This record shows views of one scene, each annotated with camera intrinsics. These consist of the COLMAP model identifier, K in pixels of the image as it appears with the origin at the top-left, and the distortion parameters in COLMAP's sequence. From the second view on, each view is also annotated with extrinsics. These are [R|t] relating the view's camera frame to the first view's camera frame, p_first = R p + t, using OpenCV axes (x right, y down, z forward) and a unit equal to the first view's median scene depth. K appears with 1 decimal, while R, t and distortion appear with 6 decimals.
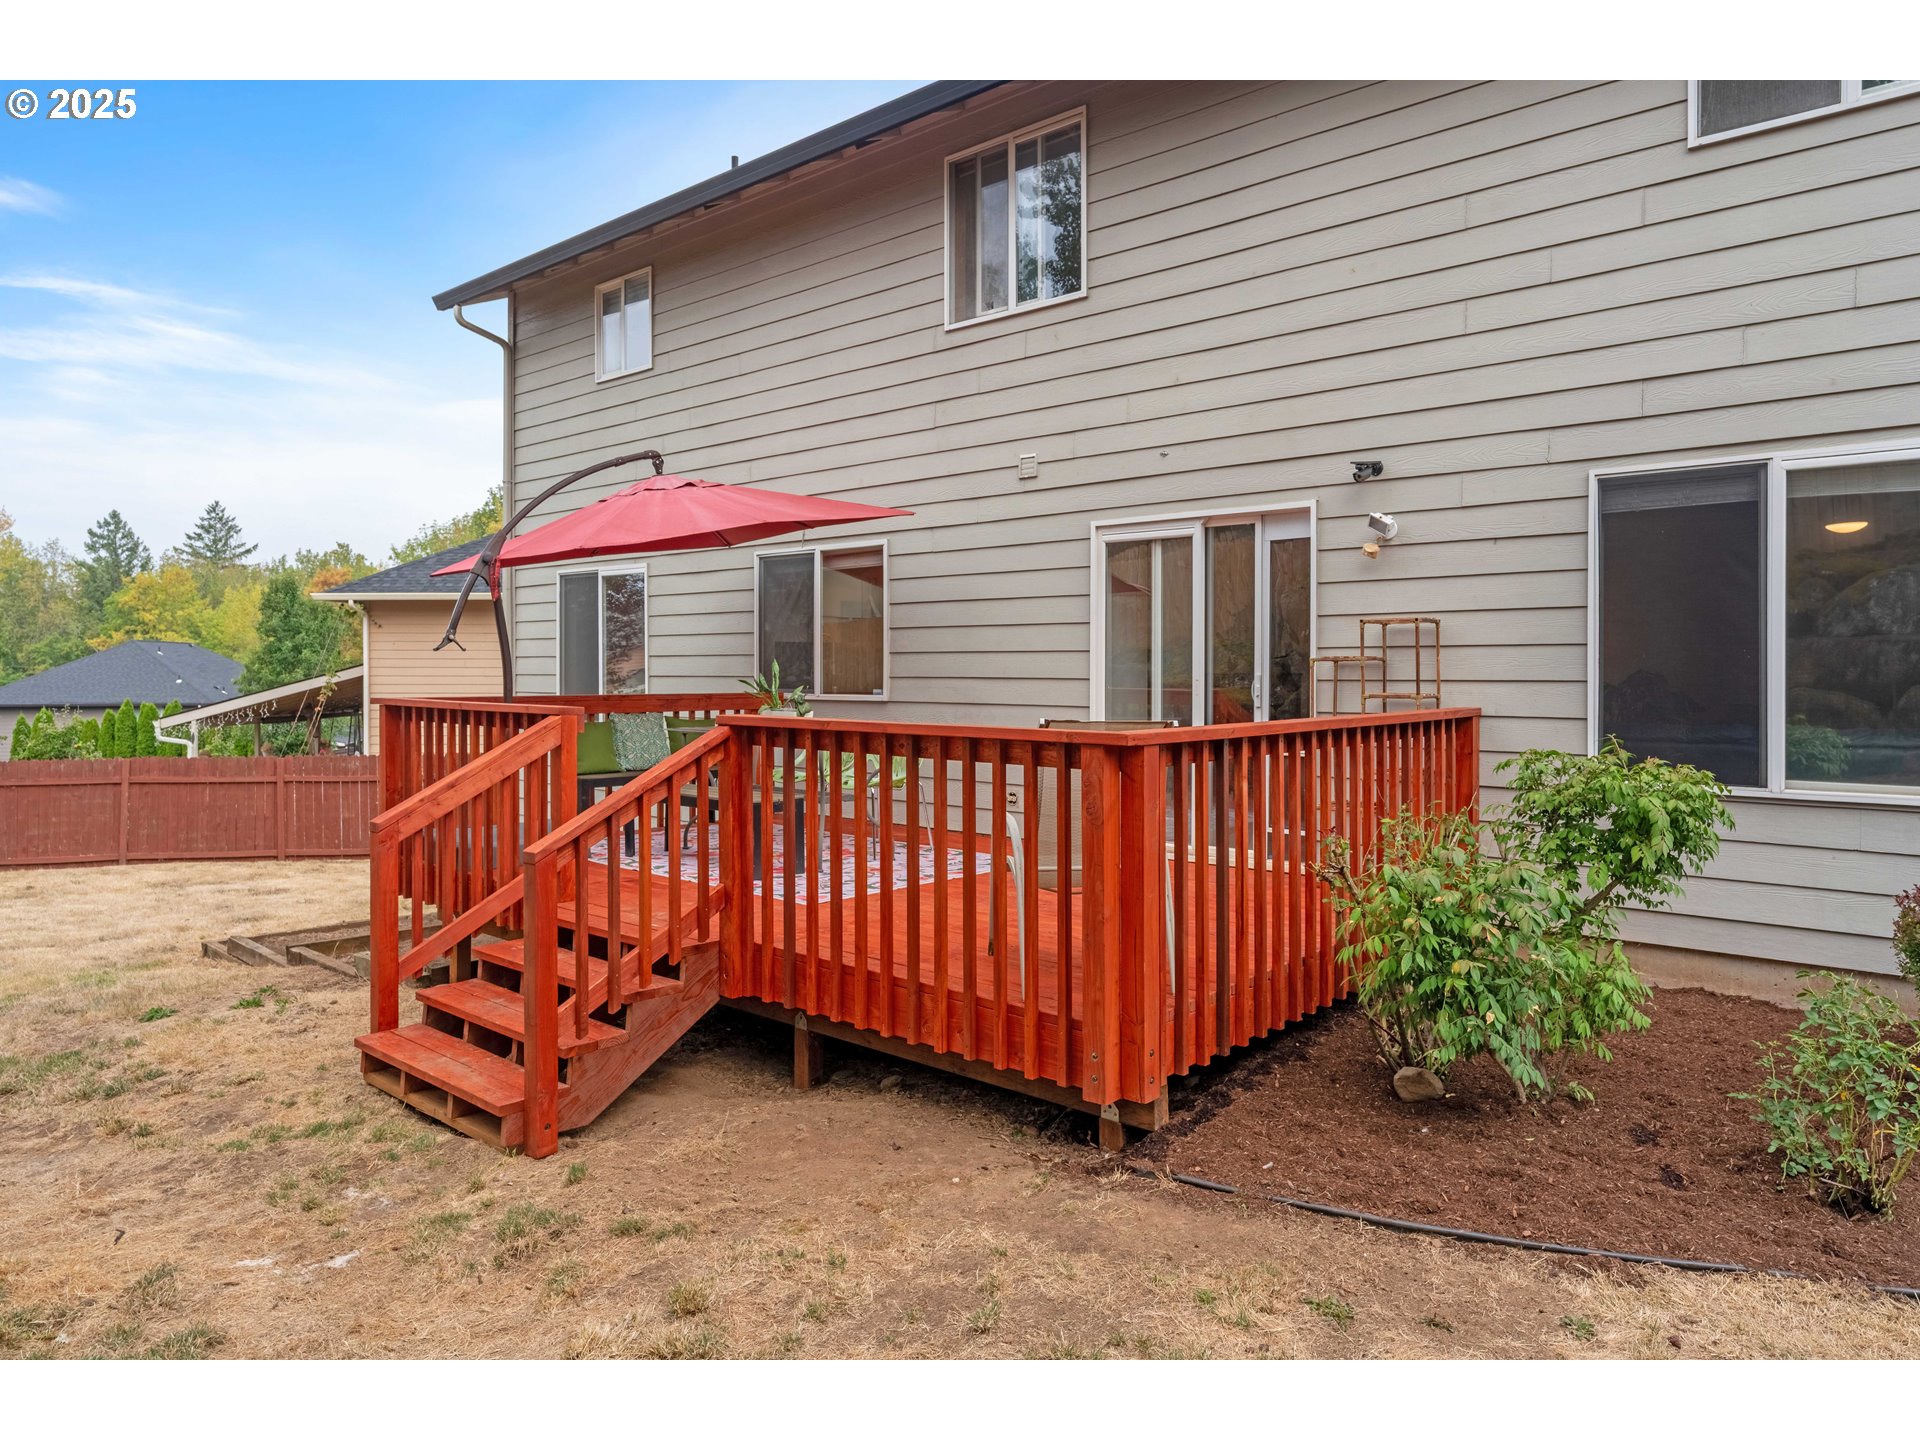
lens RADIAL K [[1238.8, 0, 975.2], [0, 1238.8, 680.3], [0, 0, 1]] dist [0.002138, 0.003220]
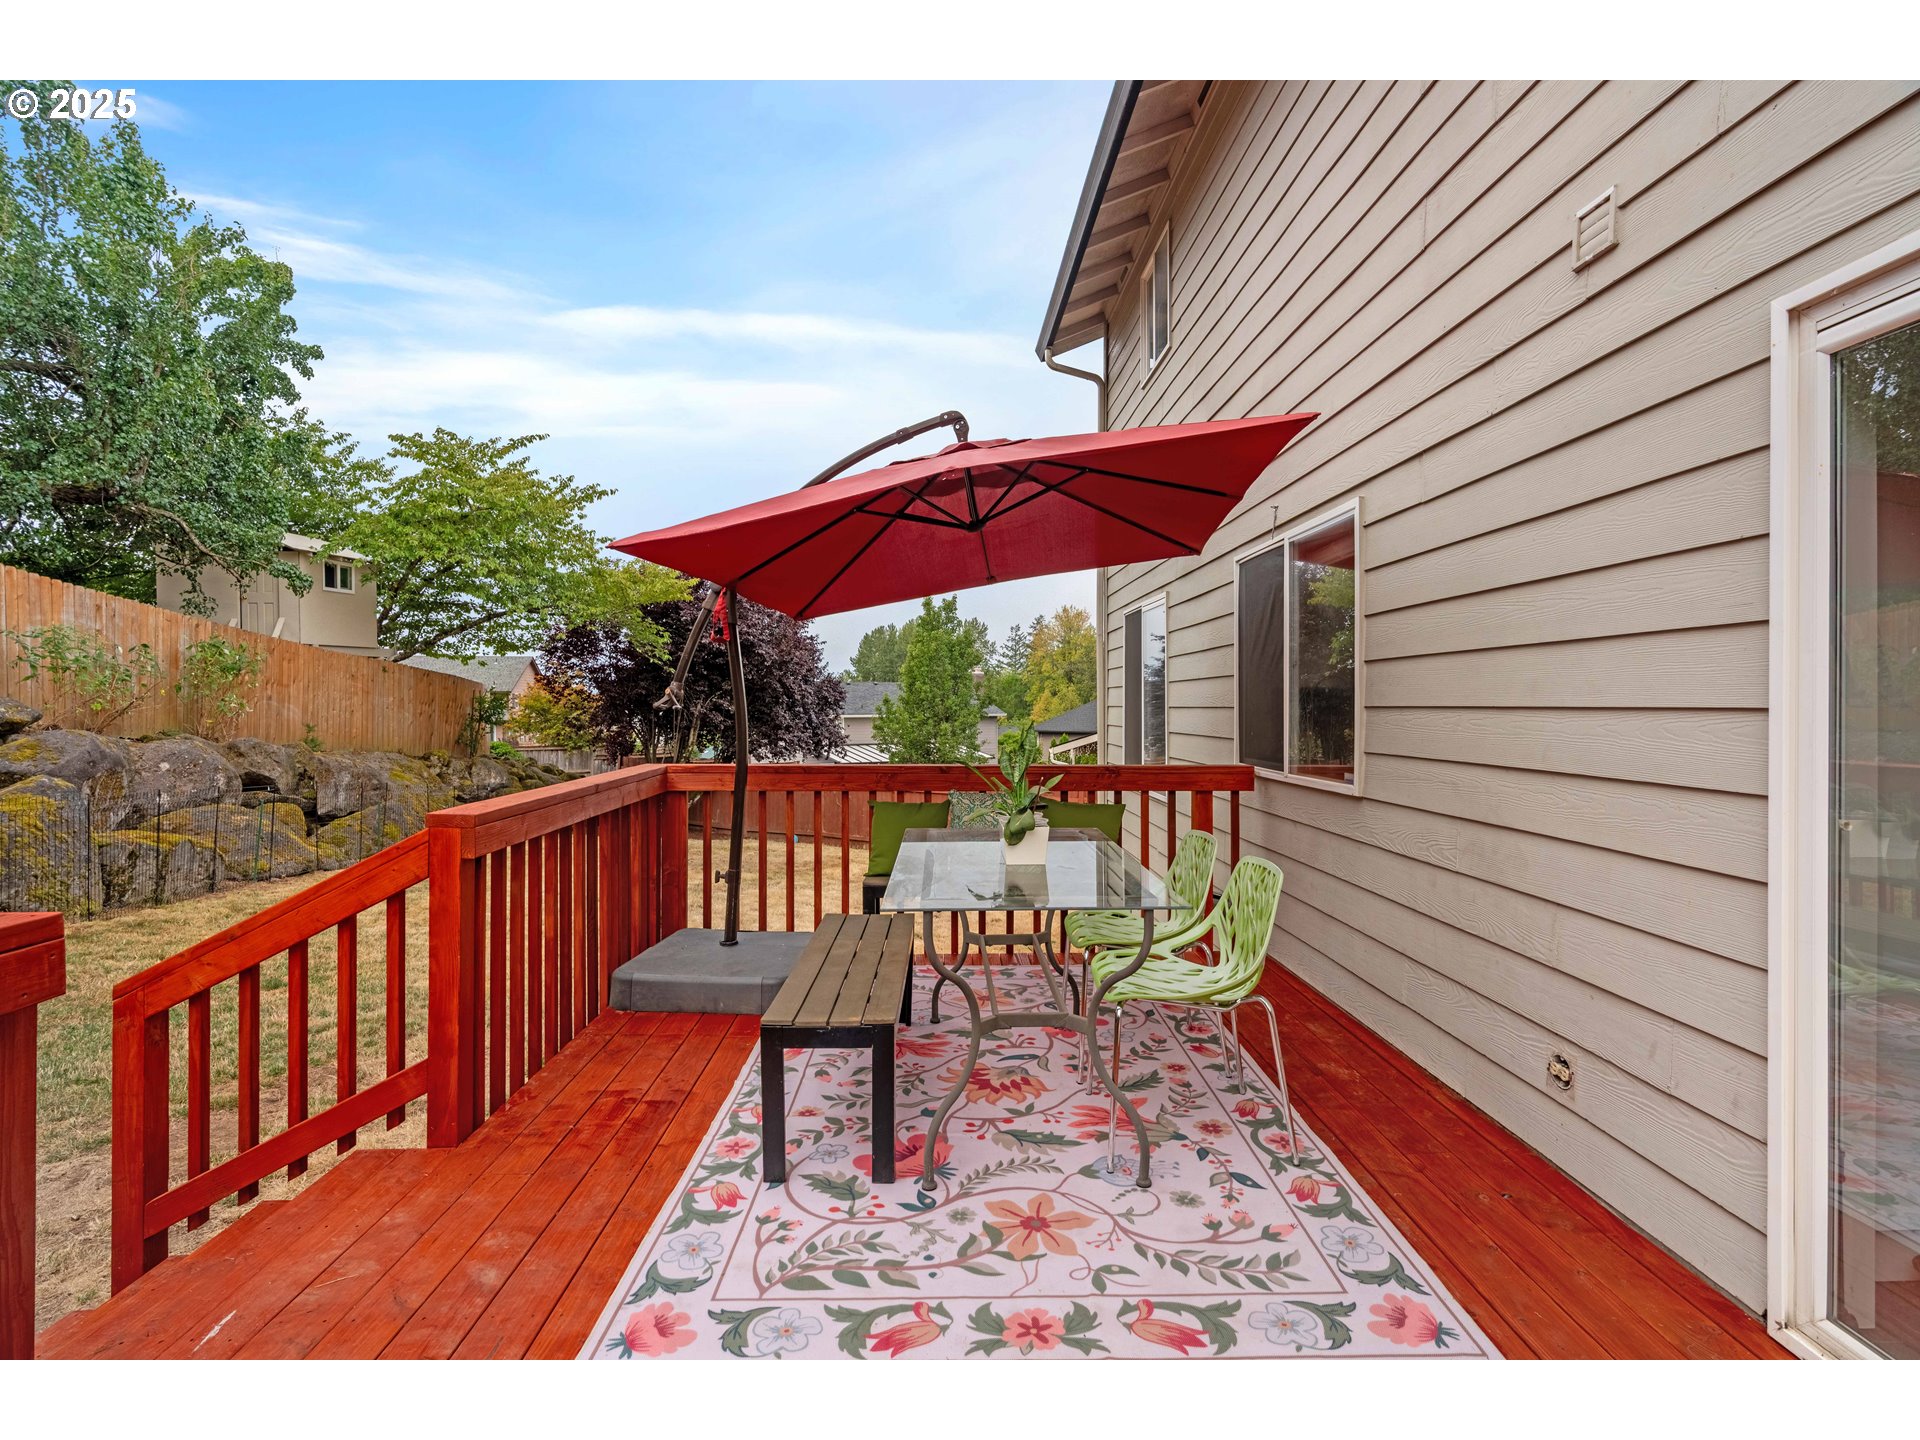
lens RADIAL K [[945.6, 0, 980.7], [0, 945.6, 719.0], [0, 0, 1]] dist [-0.005590, 0.002100]
pose [[0.695662, 0.009631, -0.718304, 0.127559], [-0.006337, 0.999953, 0.007270, -0.022349], [0.718341, -0.000506, 0.695691, 0.691050]]
